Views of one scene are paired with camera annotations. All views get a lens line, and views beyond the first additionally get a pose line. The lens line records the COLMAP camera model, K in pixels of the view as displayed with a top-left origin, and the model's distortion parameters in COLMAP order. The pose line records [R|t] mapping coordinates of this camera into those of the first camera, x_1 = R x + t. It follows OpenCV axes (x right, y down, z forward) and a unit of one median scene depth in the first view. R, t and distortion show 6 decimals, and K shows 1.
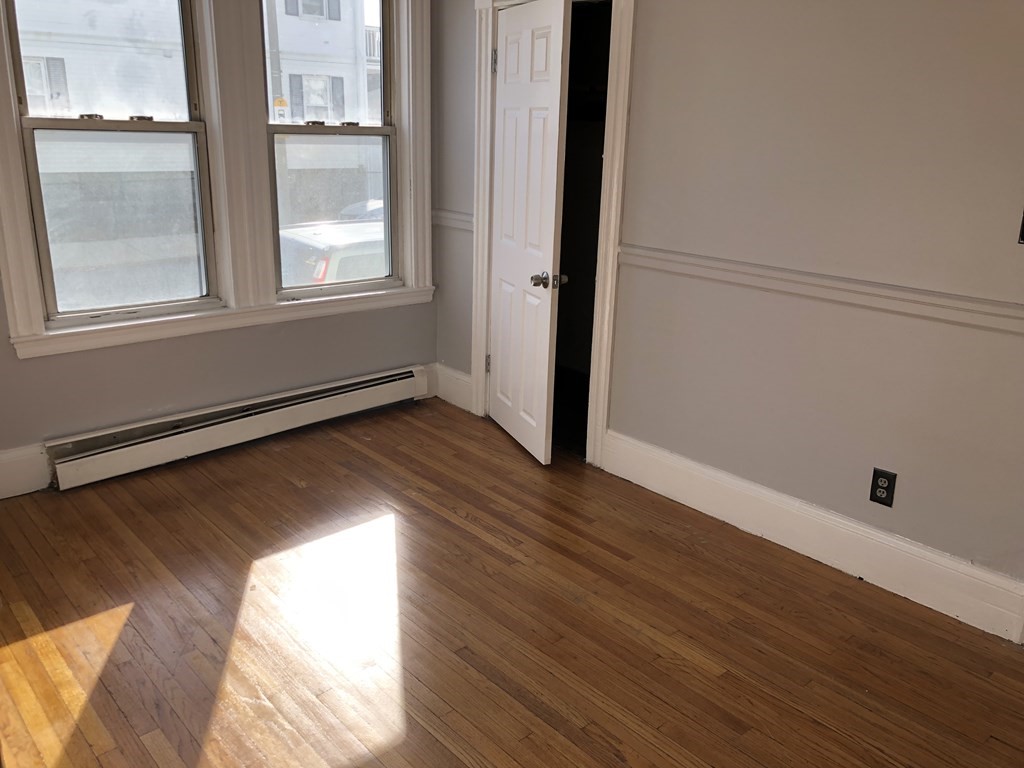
lens RADIAL K [[852.1, 0, 512.9], [0, 852.1, 367.9], [0, 0, 1]] dist [-0.086111, 0.188564]
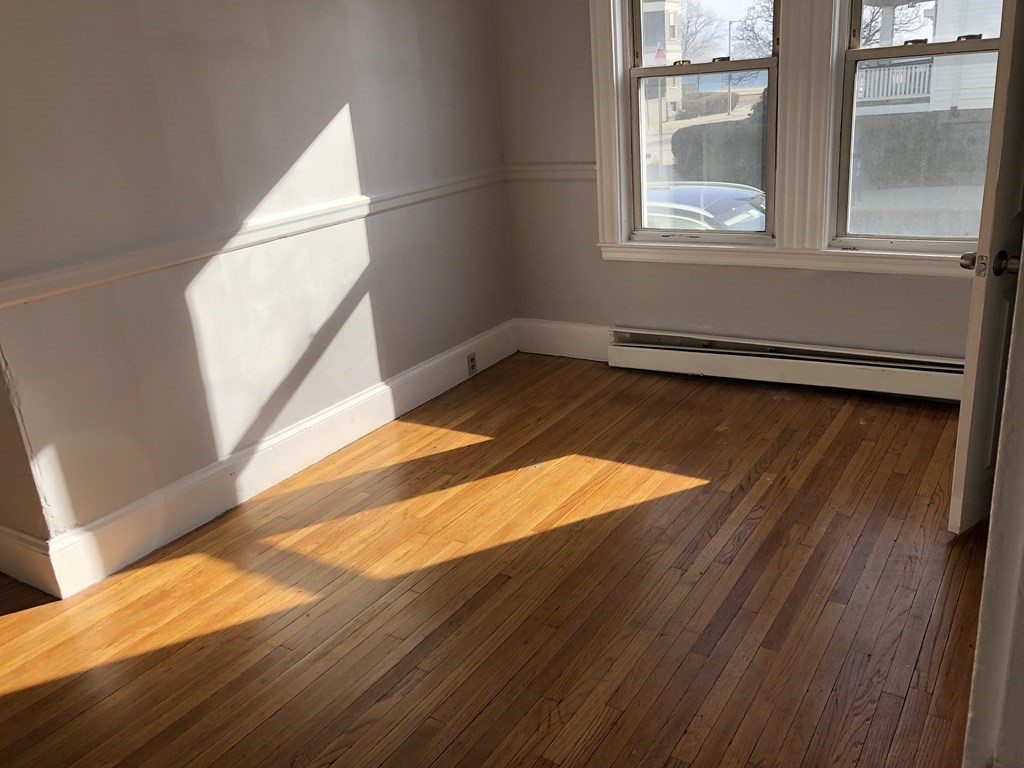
lens RADIAL K [[854.7, 0, 512.0], [0, 854.7, 384.0], [0, 0, 1]] dist [-0.009216, -0.007635]
pose [[0.209340, 0.285823, -0.935137, 0.621009], [-0.175901, 0.951734, 0.251519, -0.122029], [0.961892, 0.111838, 0.249512, 0.495079]]
